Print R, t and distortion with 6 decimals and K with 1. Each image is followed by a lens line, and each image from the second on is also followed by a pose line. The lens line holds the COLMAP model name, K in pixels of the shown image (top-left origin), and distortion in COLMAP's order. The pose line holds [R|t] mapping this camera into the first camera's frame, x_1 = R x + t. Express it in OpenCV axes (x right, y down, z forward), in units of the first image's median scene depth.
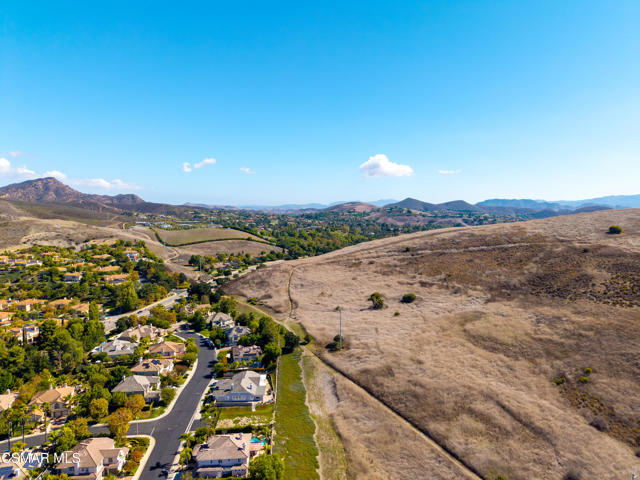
lens RADIAL K [[431.9, 0, 321.3], [0, 431.9, 240.4], [0, 0, 1]] dist [0.067999, -0.089661]
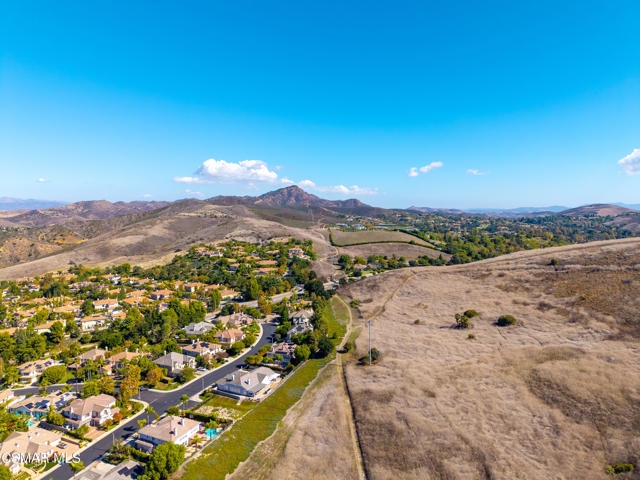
lens RADIAL K [[431.9, 0, 321.3], [0, 431.9, 240.4], [0, 0, 1]] dist [0.067999, -0.089661]
pose [[0.863608, 0.037188, -0.502791, 0.174252], [-0.041337, 0.999141, 0.002899, -0.002773], [0.502467, 0.018280, 0.864403, 0.067531]]
